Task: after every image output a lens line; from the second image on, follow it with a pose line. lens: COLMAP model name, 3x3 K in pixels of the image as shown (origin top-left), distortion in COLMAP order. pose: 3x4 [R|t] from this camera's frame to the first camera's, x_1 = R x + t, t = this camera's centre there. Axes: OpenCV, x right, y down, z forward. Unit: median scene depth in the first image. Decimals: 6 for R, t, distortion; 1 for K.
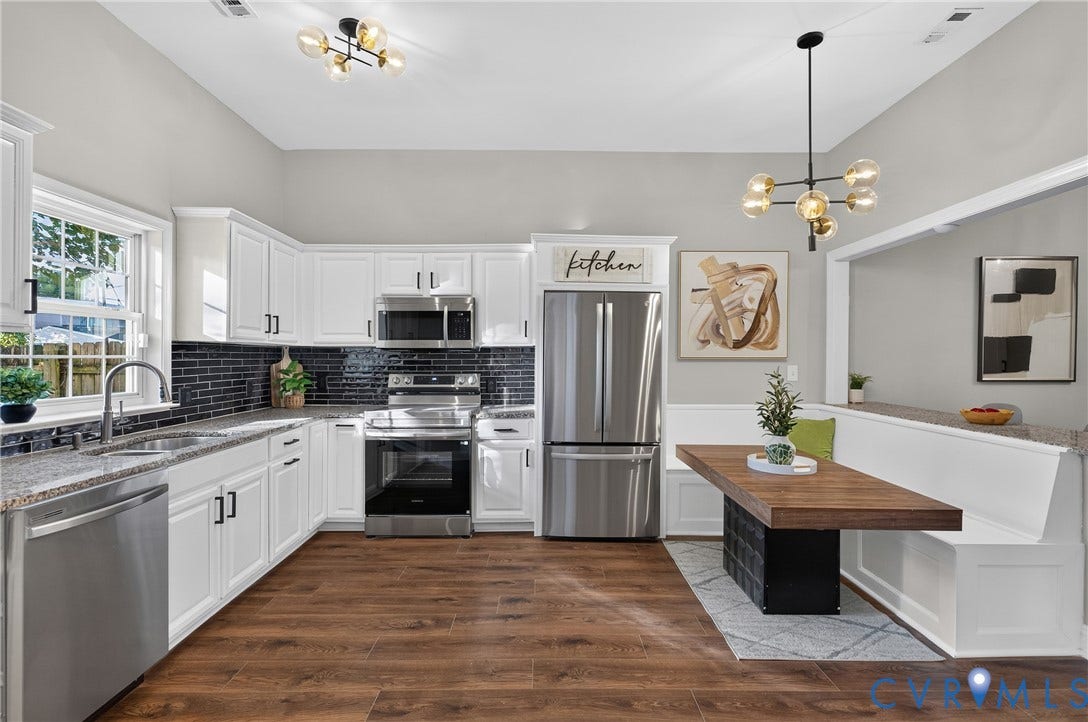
lens RADIAL K [[529.1, 0, 544.0], [0, 529.1, 361.0], [0, 0, 1]] dist [-0.002281, -0.000906]
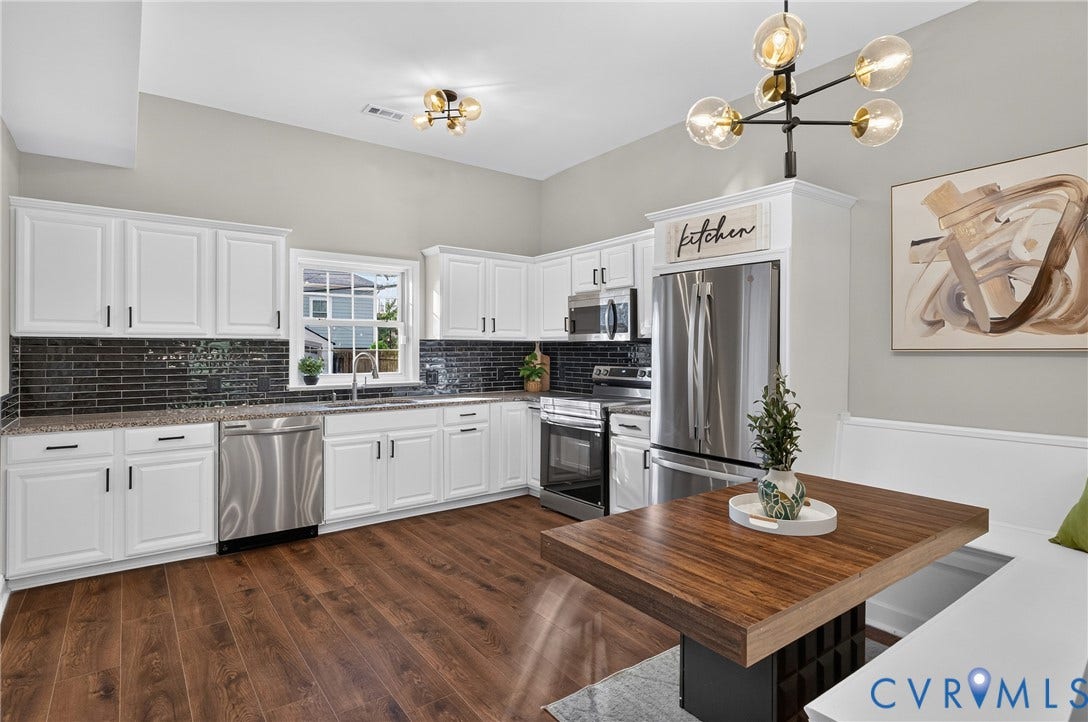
lens RADIAL K [[562.7, 0, 547.6], [0, 562.7, 349.7], [0, 0, 1]] dist [-0.000074, -0.000703]
pose [[0.591237, -0.003586, -0.806490, 0.658608], [-0.003874, 0.999966, -0.007286, 0.001188], [0.806488, 0.007432, 0.591203, 0.284490]]
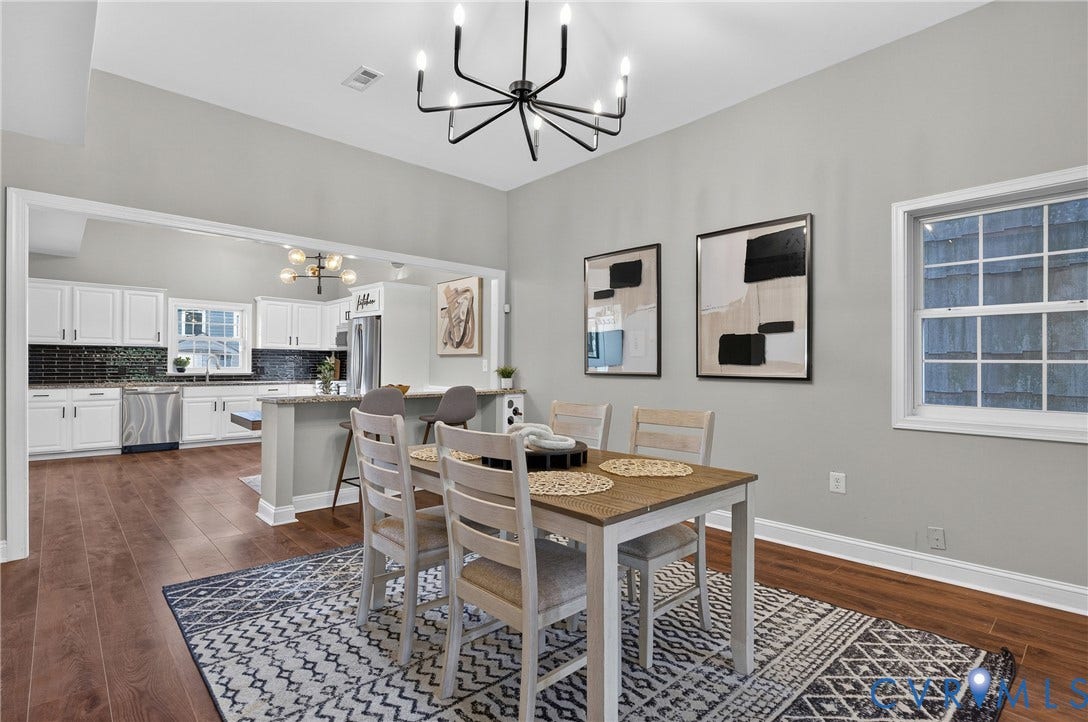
lens RADIAL K [[525.8, 0, 542.9], [0, 525.8, 364.5], [0, 0, 1]] dist [-0.001681, -0.000319]
pose [[0.673480, 0.005043, -0.739188, 1.818226], [-0.013304, 0.999897, -0.005300, 0.029584], [0.739085, 0.013404, 0.673478, 0.252924]]
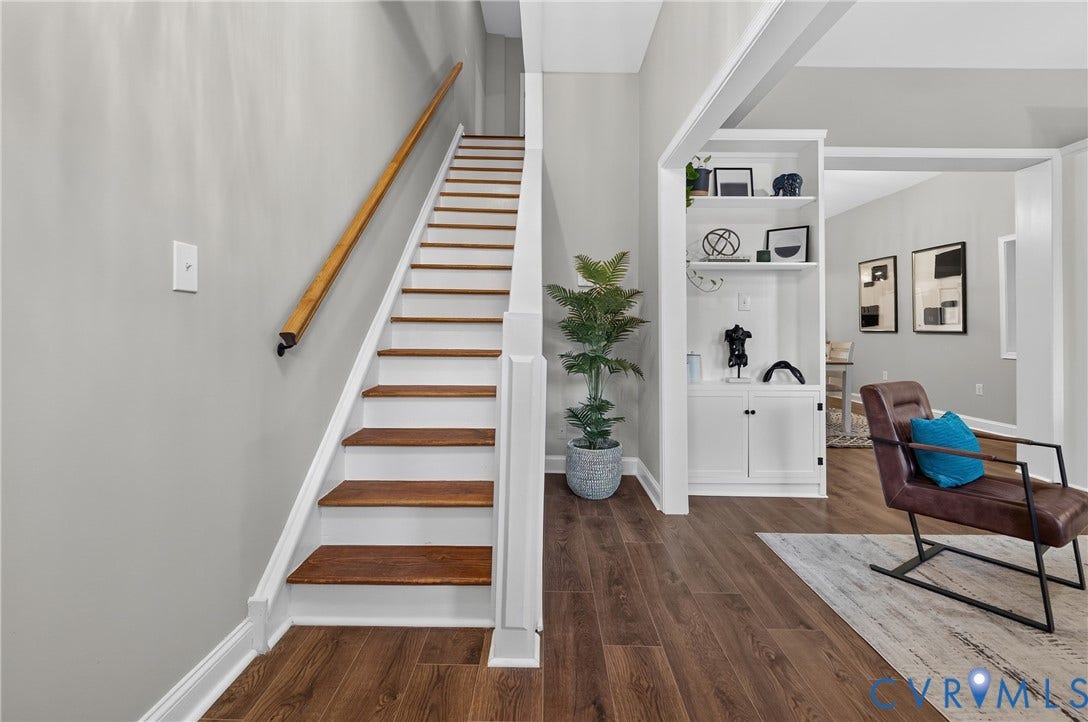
lens RADIAL K [[506.6, 0, 545.5], [0, 506.6, 322.4], [0, 0, 1]] dist [-0.000639, -0.000078]
pose [[-0.006583, -0.008643, -0.999941, 2.997400], [-0.006137, 0.999944, -0.008602, 0.033379], [0.999959, 0.006080, -0.006636, -0.077961]]
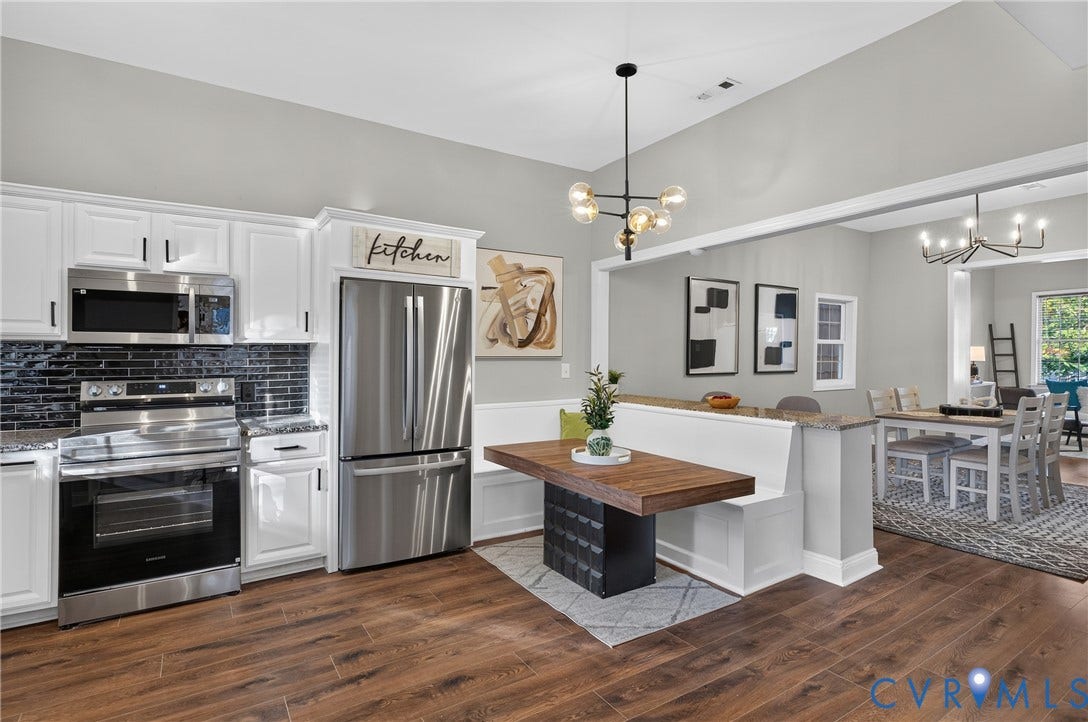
lens RADIAL K [[543.5, 0, 546.8], [0, 543.5, 356.7], [0, 0, 1]] dist [-0.003033, -0.000599]
pose [[0.842764, -0.002228, 0.538279, -0.187794], [0.005066, 0.999980, -0.003793, -0.001854], [-0.538260, 0.005923, 0.842758, 0.099663]]
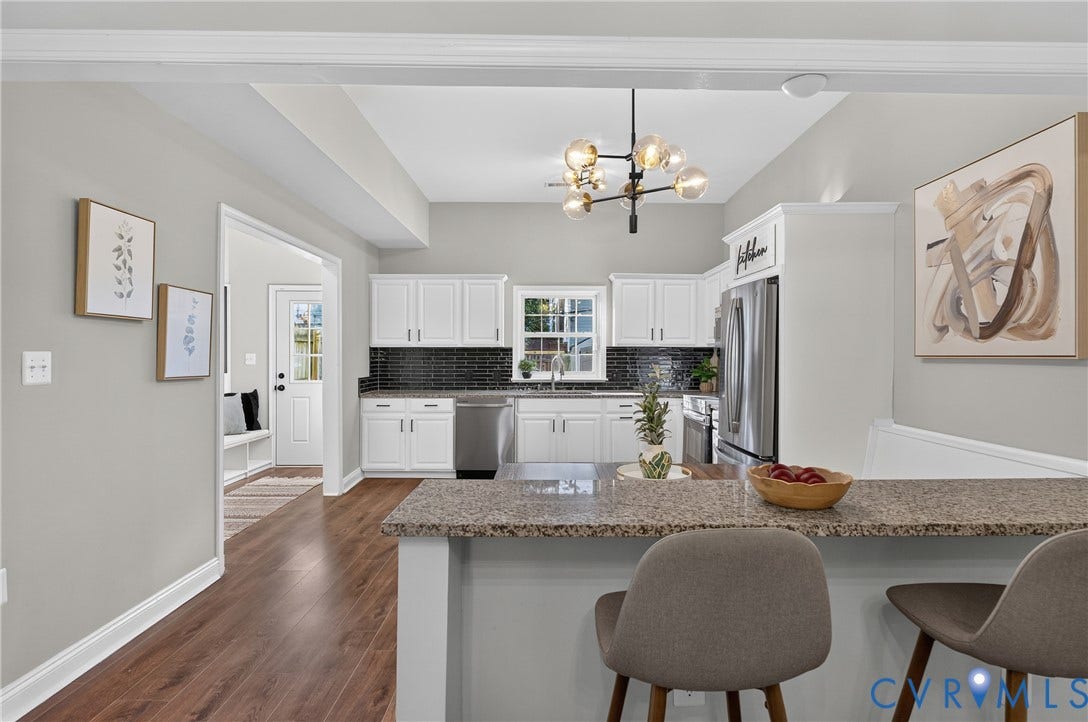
lens RADIAL K [[543.5, 0, 546.8], [0, 543.5, 356.7], [0, 0, 1]] dist [-0.003033, -0.000599]
pose [[-0.004919, 0.002256, -0.999985, 1.063541], [-0.010388, 0.999943, 0.002307, -0.002343], [0.999934, 0.010399, -0.004895, 0.649640]]
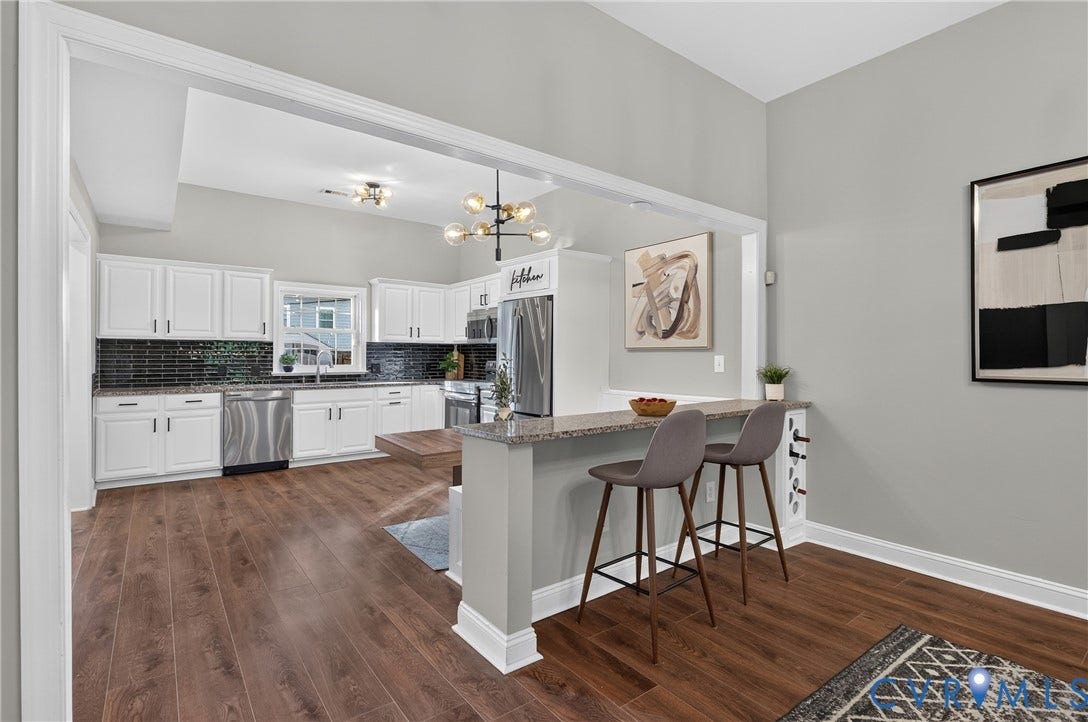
lens RADIAL K [[514.6, 0, 545.9], [0, 514.6, 354.8], [0, 0, 1]] dist [-0.005186, -0.000352]
pose [[0.597593, -0.000588, -0.801799, 1.180067], [-0.008067, 0.999945, -0.006745, 0.018730], [0.801759, 0.010499, 0.597556, 0.267862]]
